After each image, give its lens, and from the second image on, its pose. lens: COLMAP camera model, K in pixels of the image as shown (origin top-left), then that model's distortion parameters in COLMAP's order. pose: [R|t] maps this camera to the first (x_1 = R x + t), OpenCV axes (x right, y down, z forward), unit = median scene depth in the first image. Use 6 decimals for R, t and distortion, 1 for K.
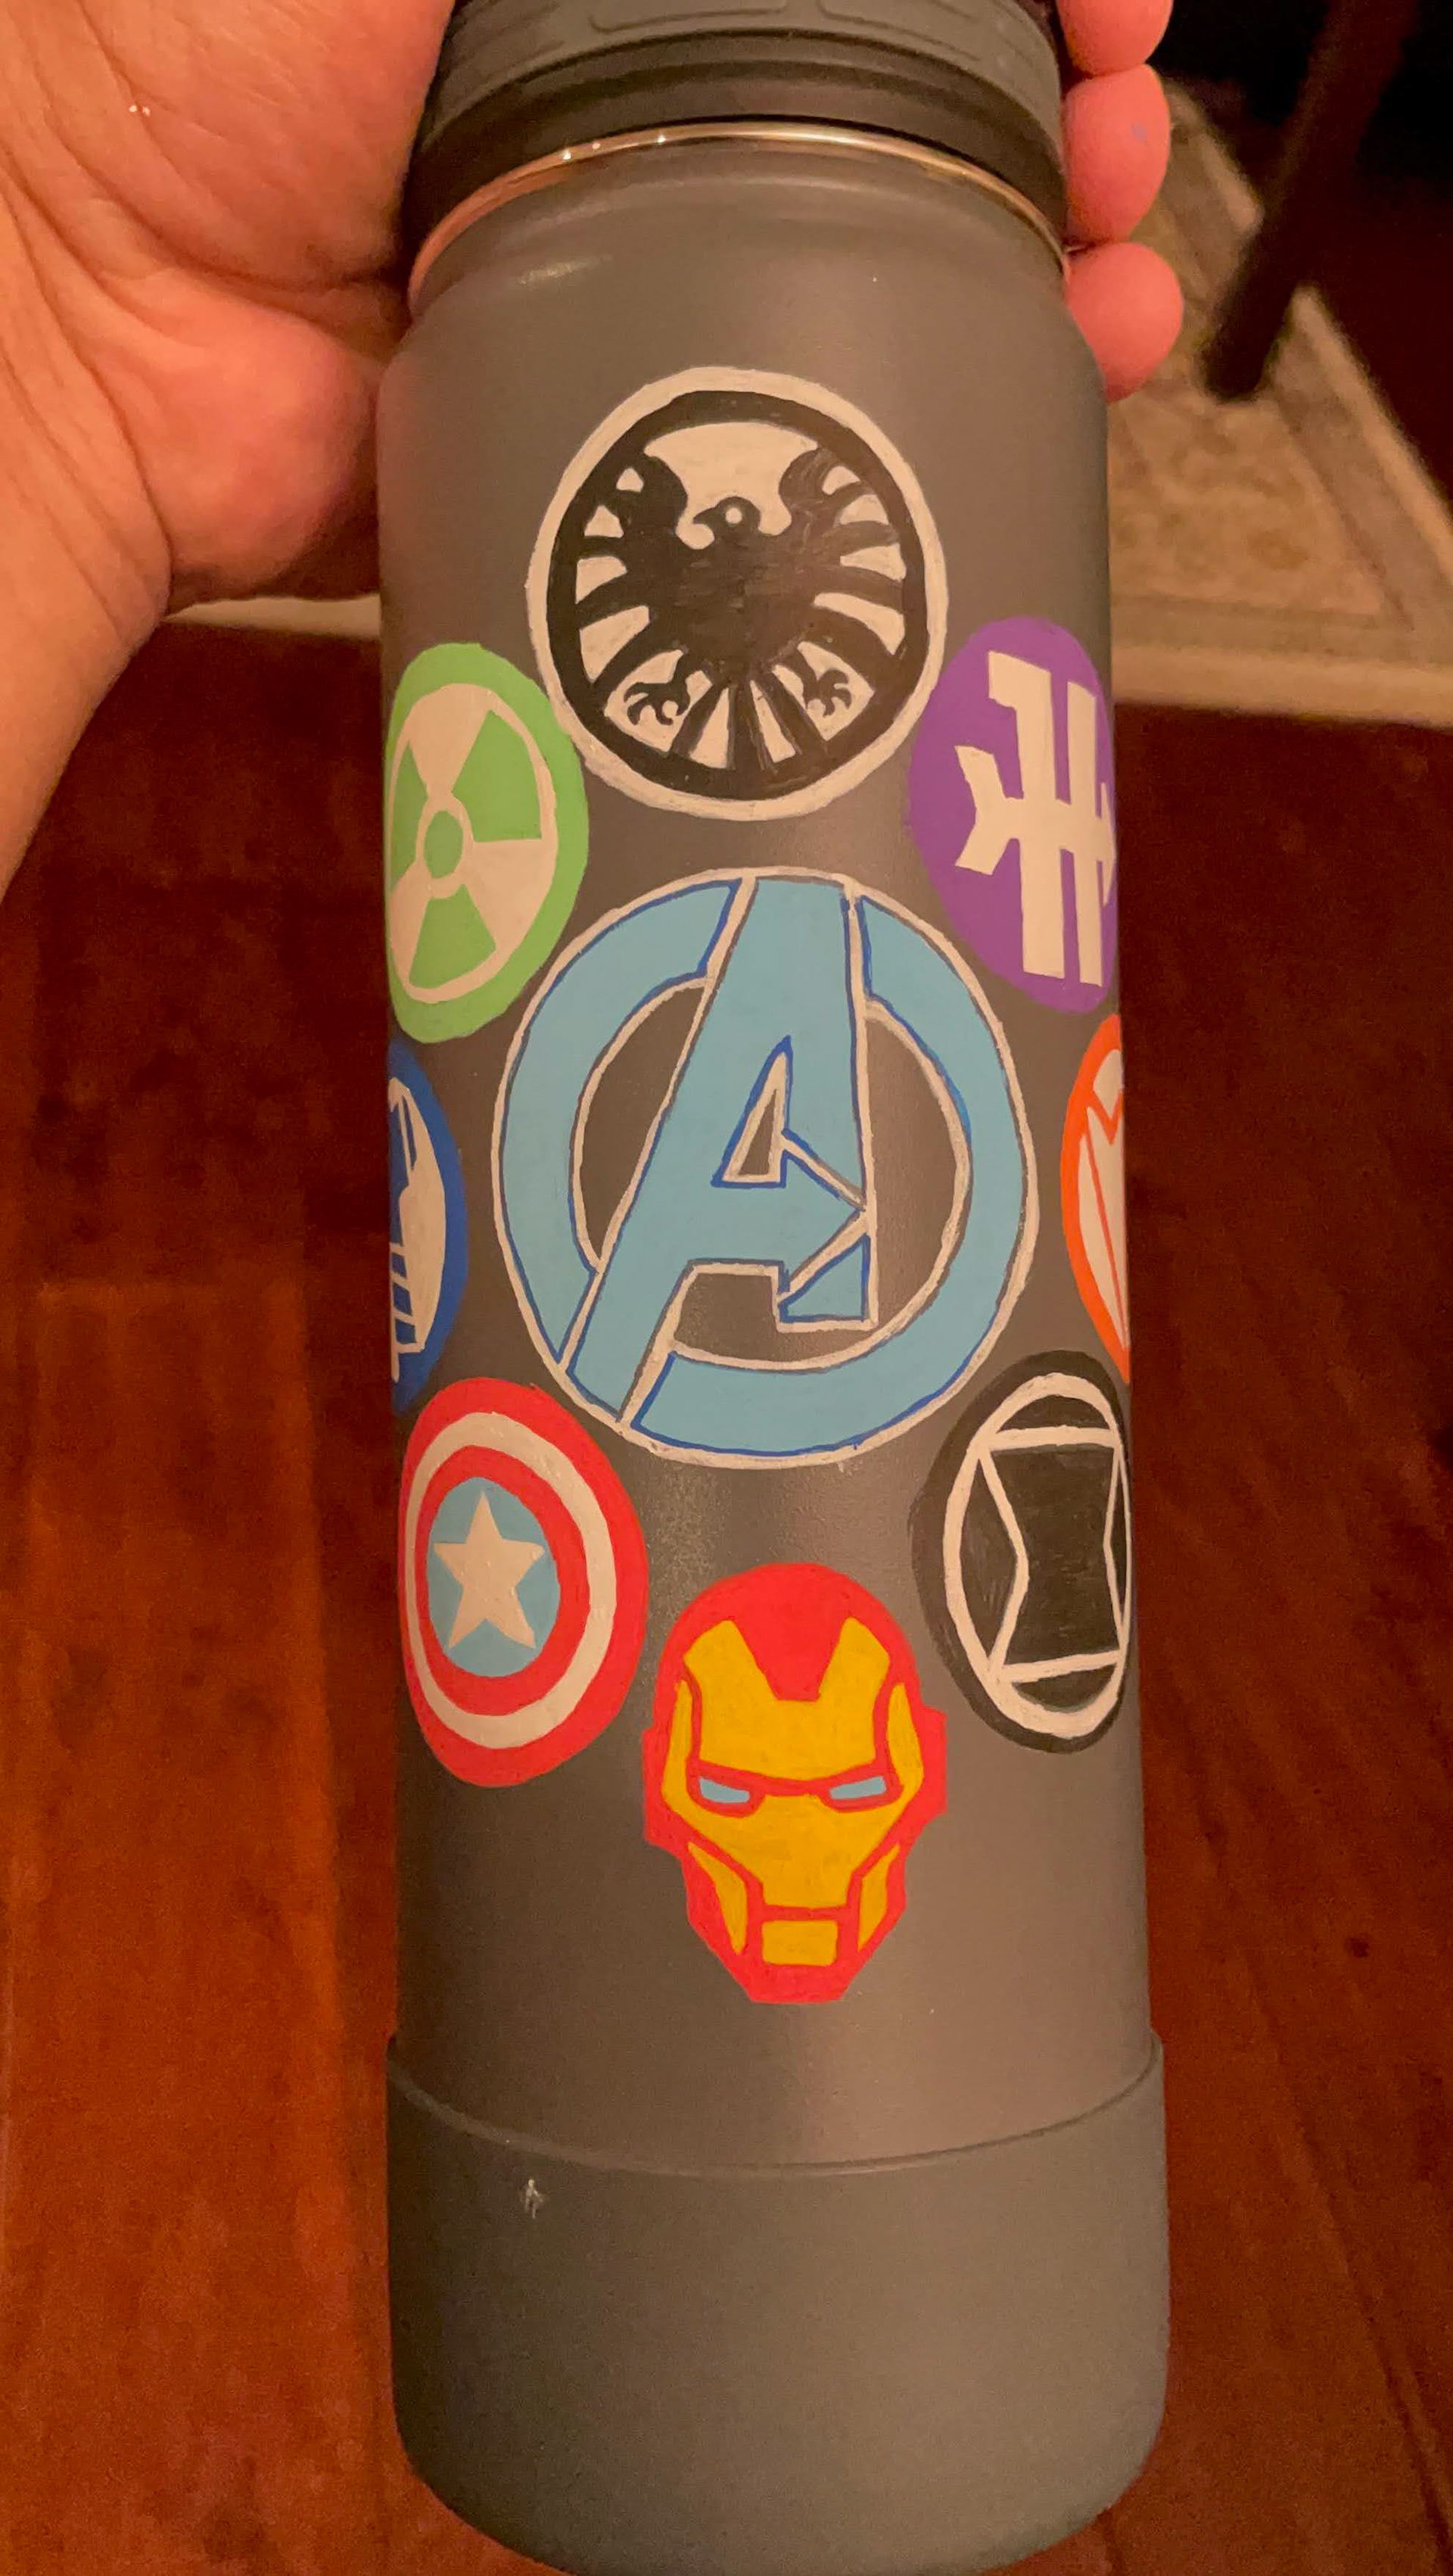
lens RADIAL K [[2306.7, 0, 739.0], [0, 2306.7, 1278.5], [0, 0, 1]] dist [0.089085, -0.228838]
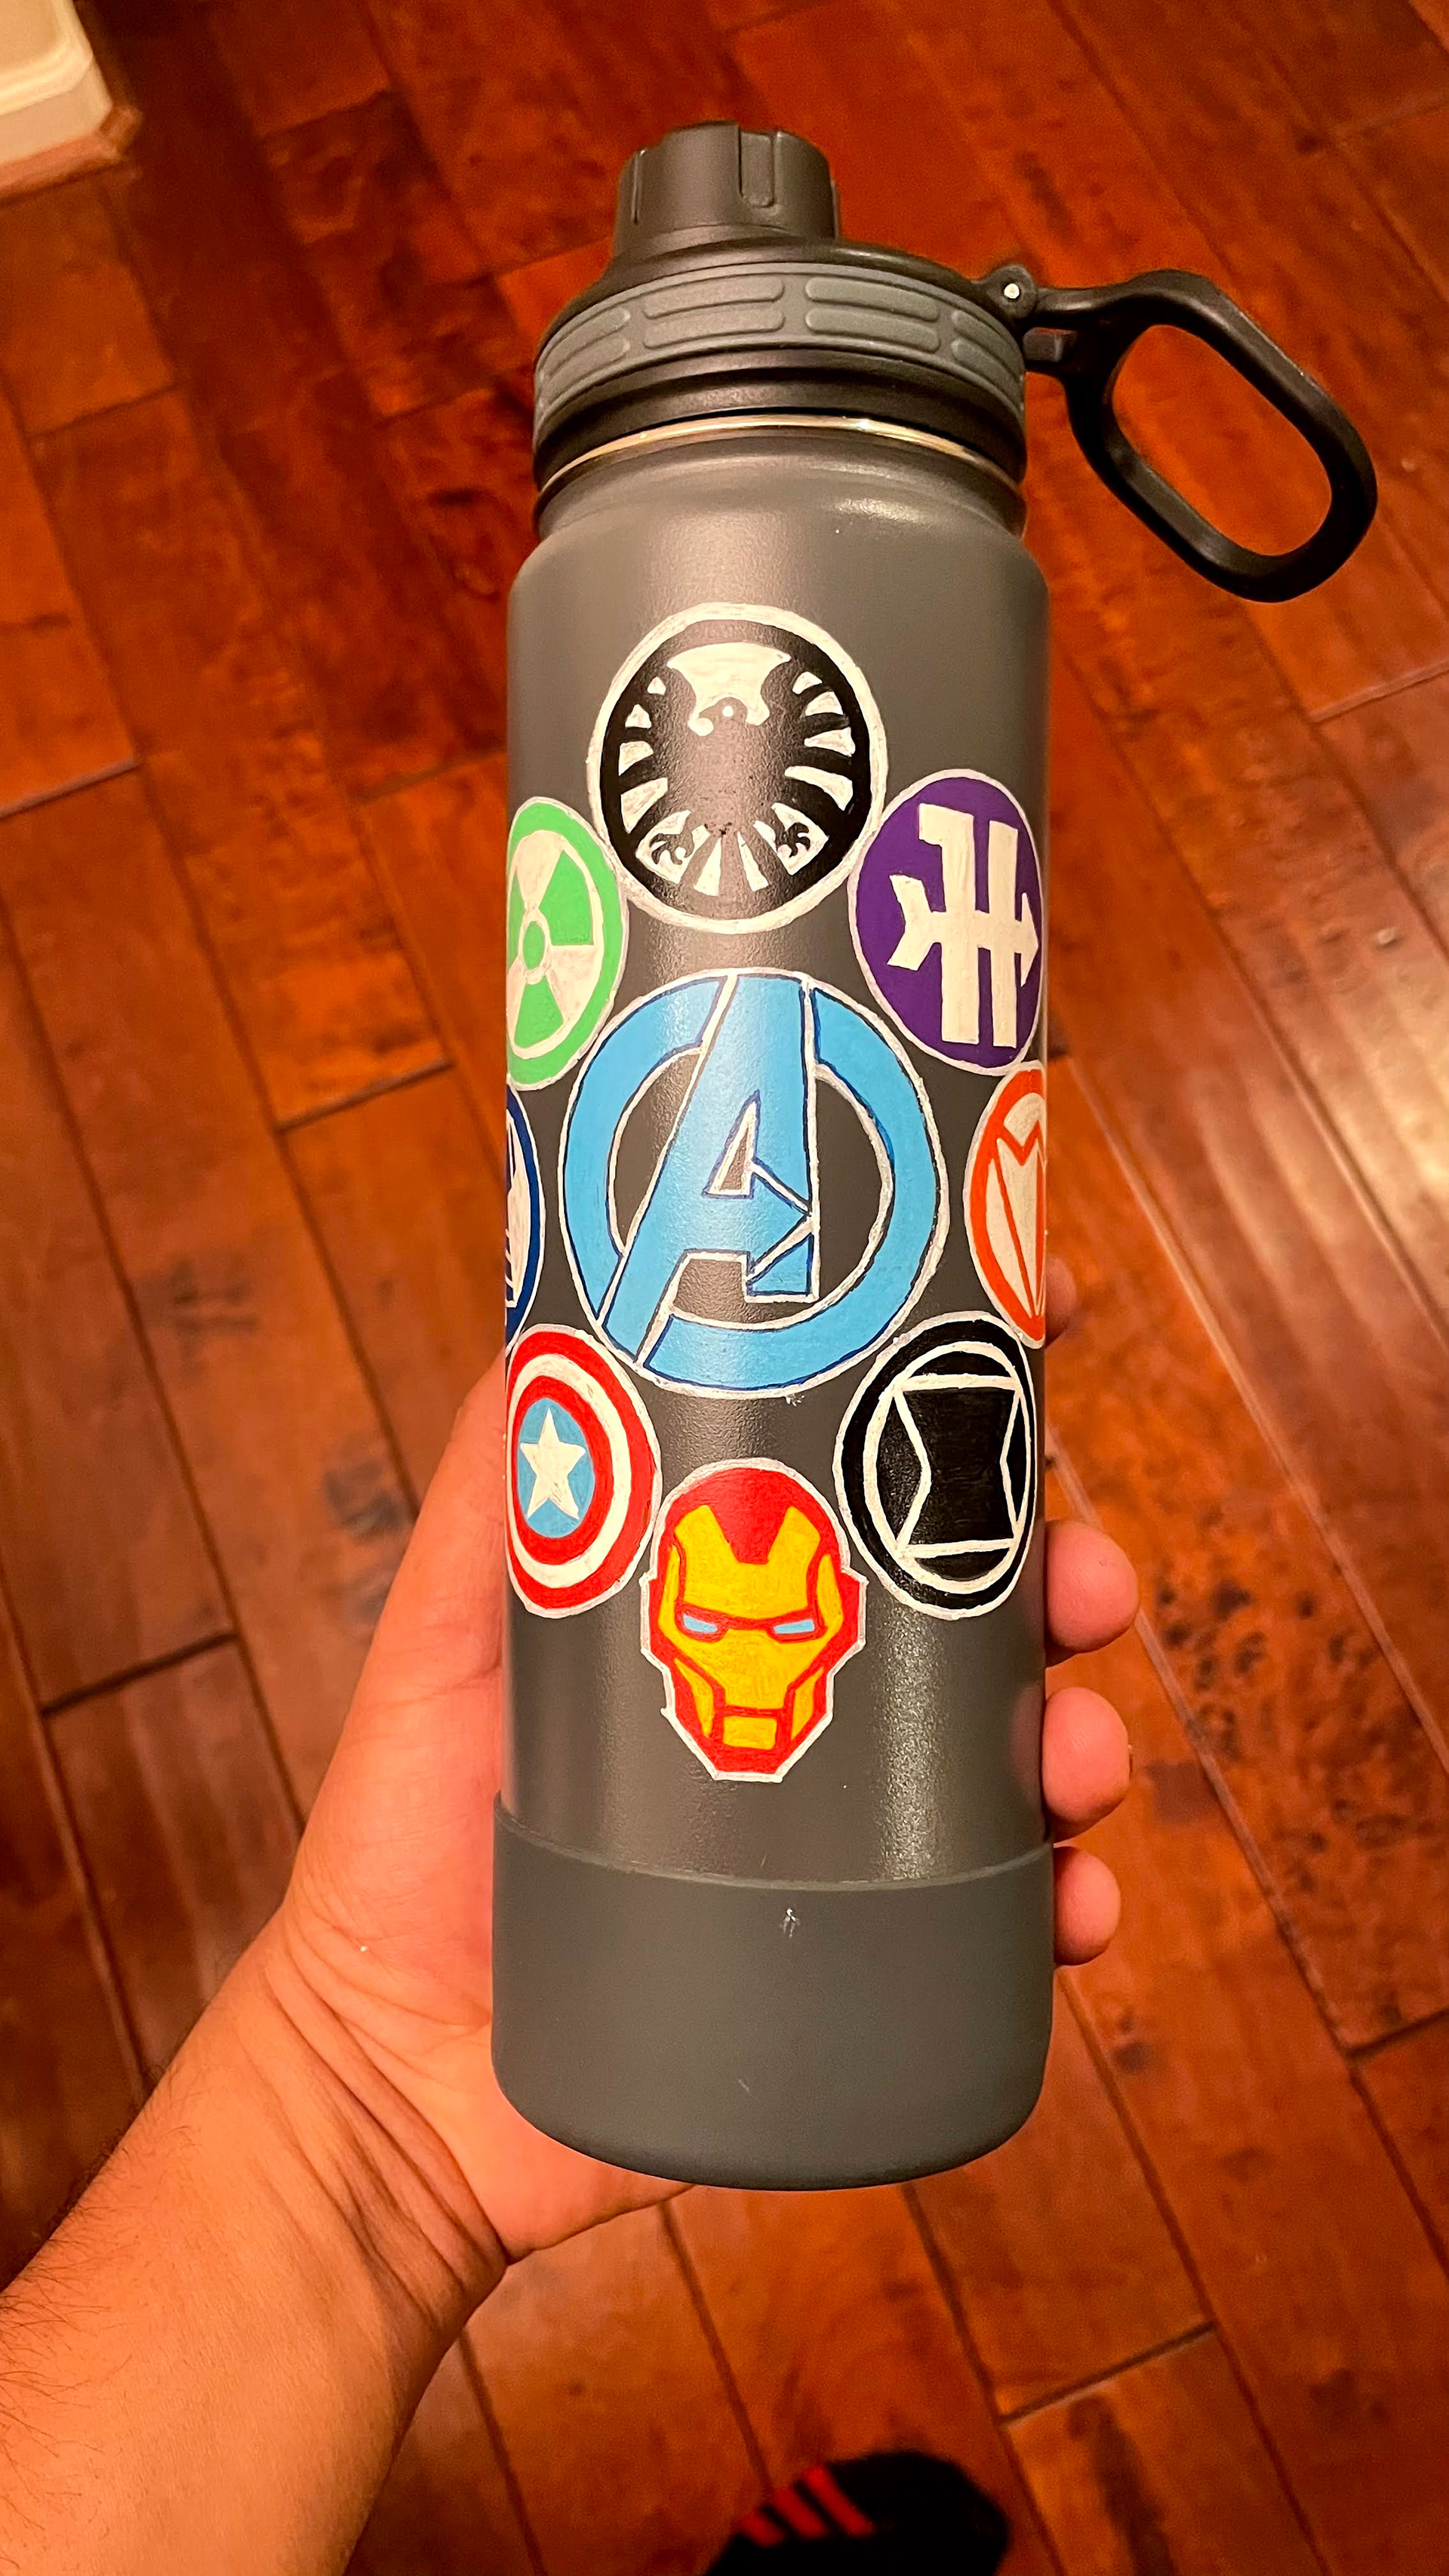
lens RADIAL K [[1994.3, 0, 720.2], [0, 1994.3, 1299.5], [0, 0, 1]] dist [0.057837, -0.000314]
pose [[0.987644, 0.024240, -0.154831, 0.186047], [-0.017372, 0.998811, 0.045557, -0.032758], [0.155751, -0.042304, 0.986890, -0.193769]]
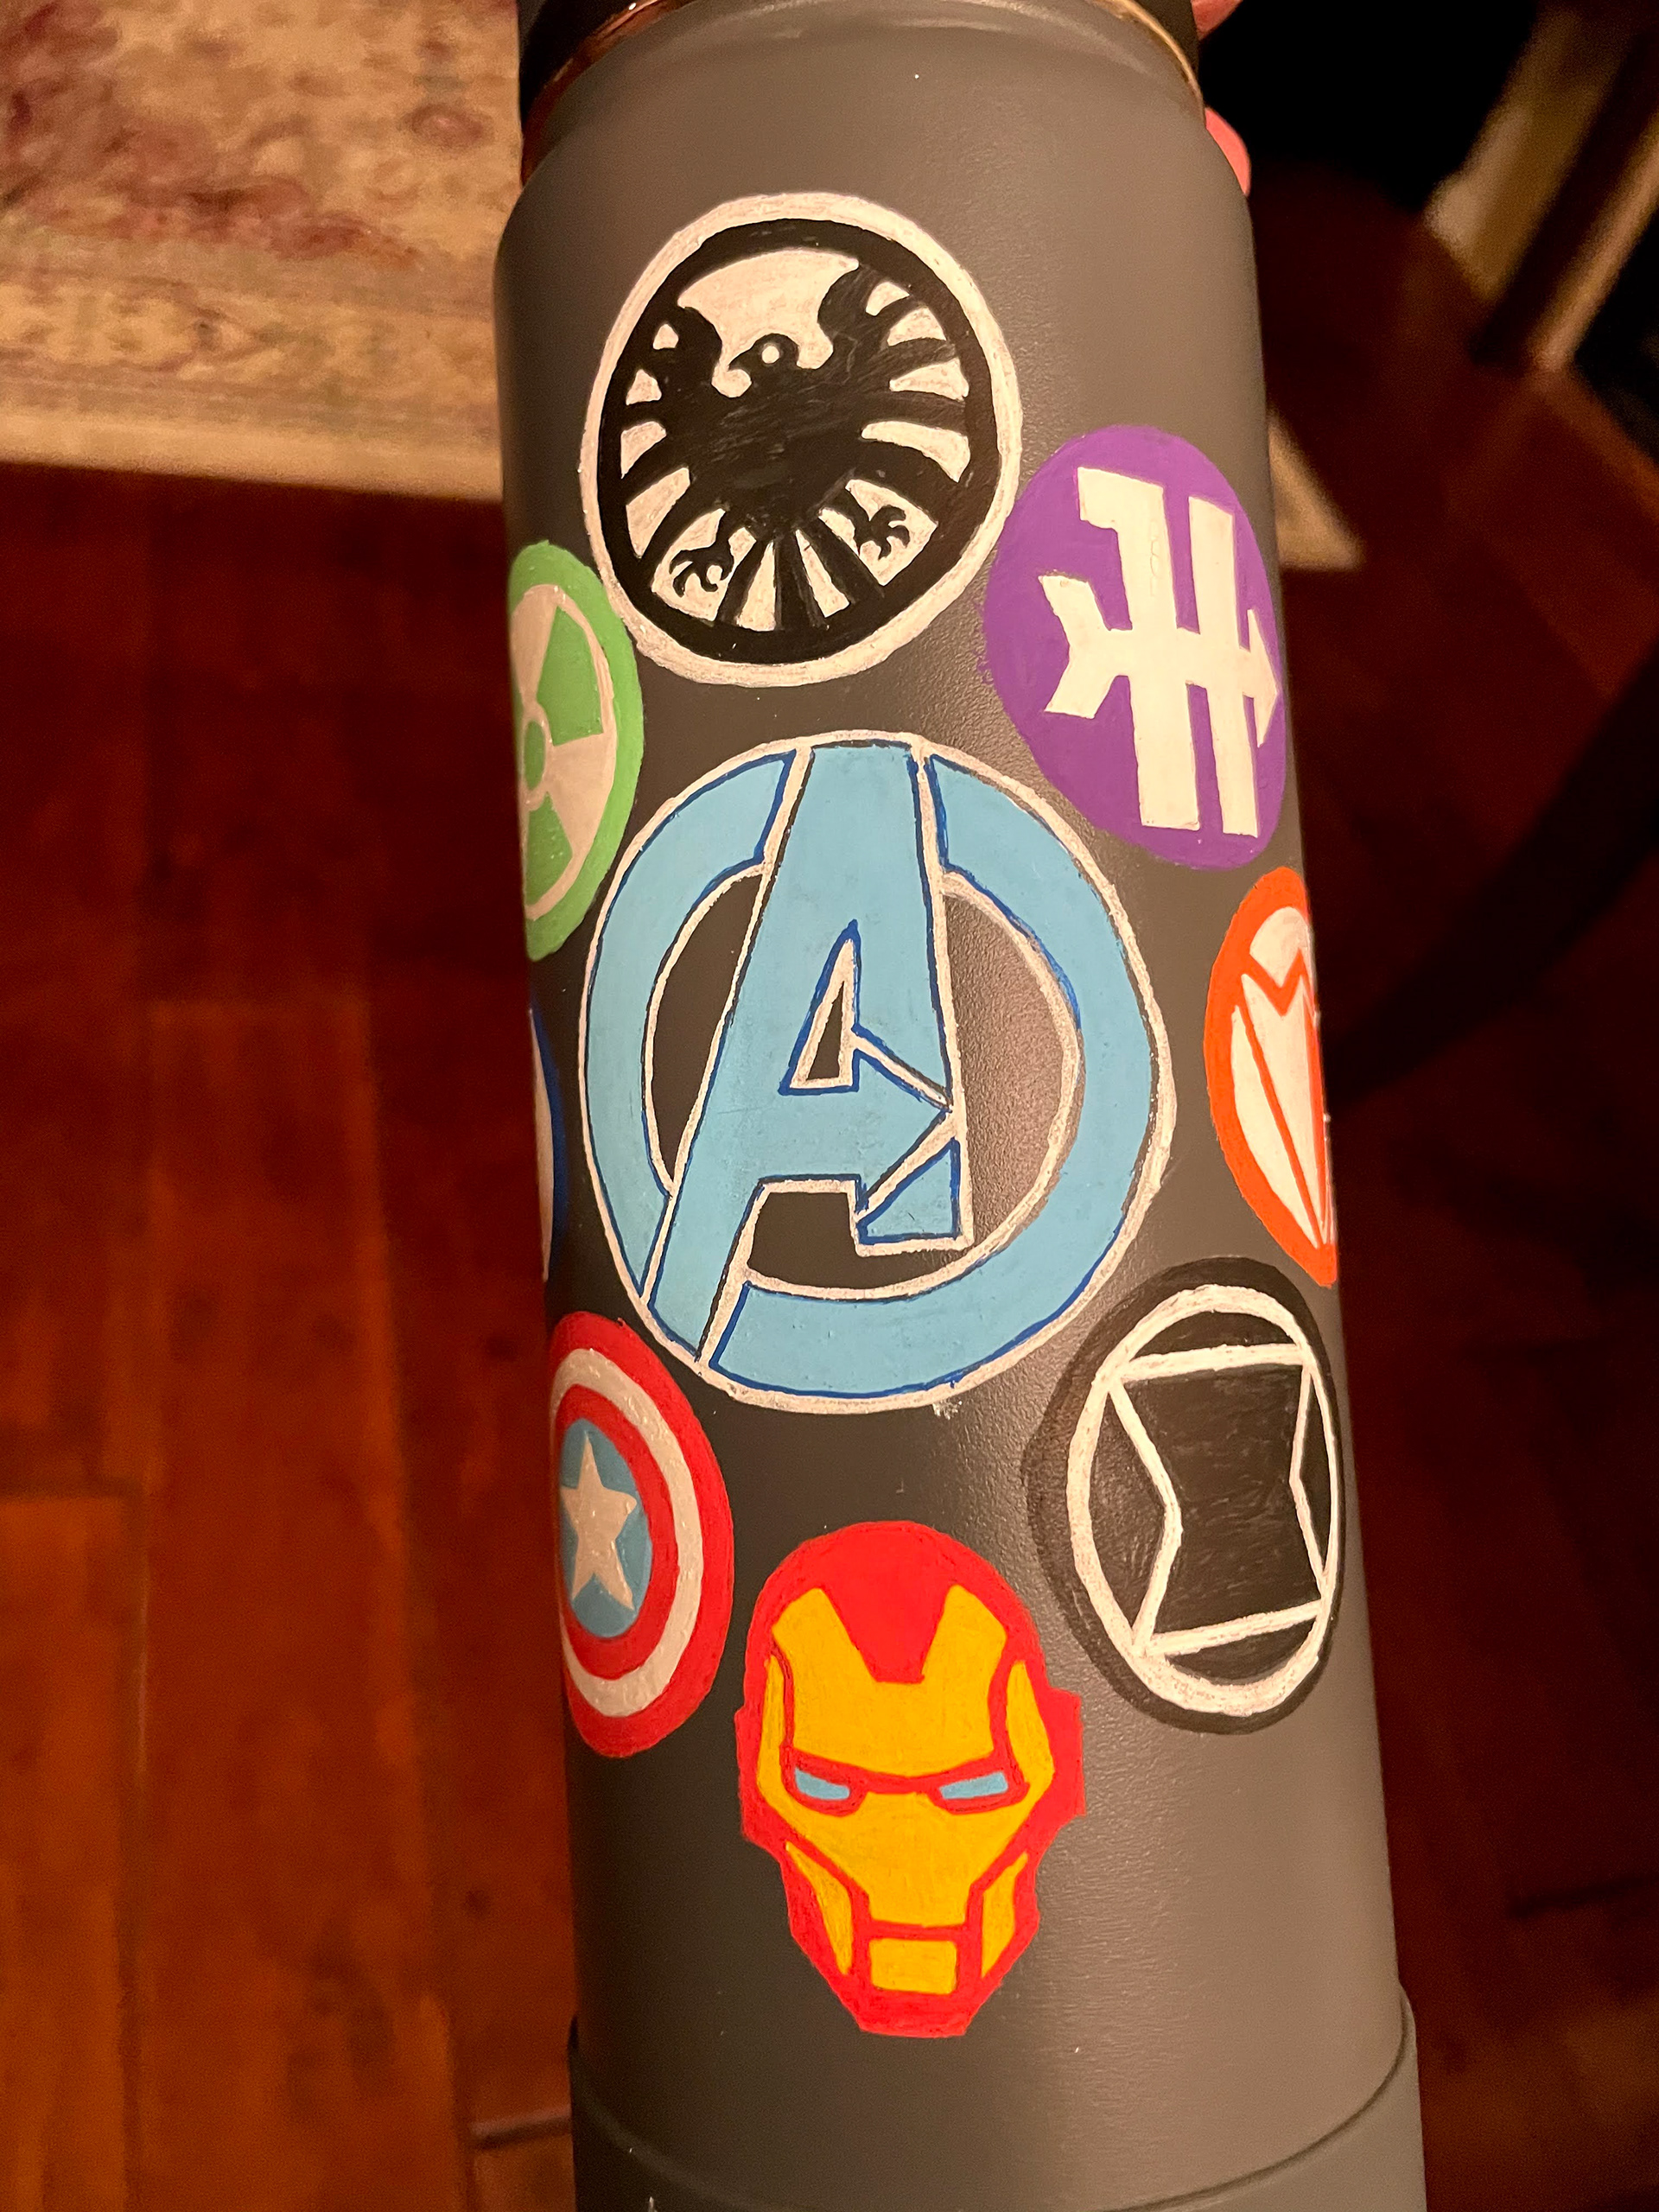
lens RADIAL K [[1753.6, 0, 836.6], [0, 1753.6, 1103.4], [0, 0, 1]] dist [0.081076, -0.226535]
pose [[0.969753, -0.059330, -0.236766, 0.167976], [0.053781, 0.998107, -0.029833, -0.014972], [0.238088, 0.016197, 0.971108, 0.341634]]
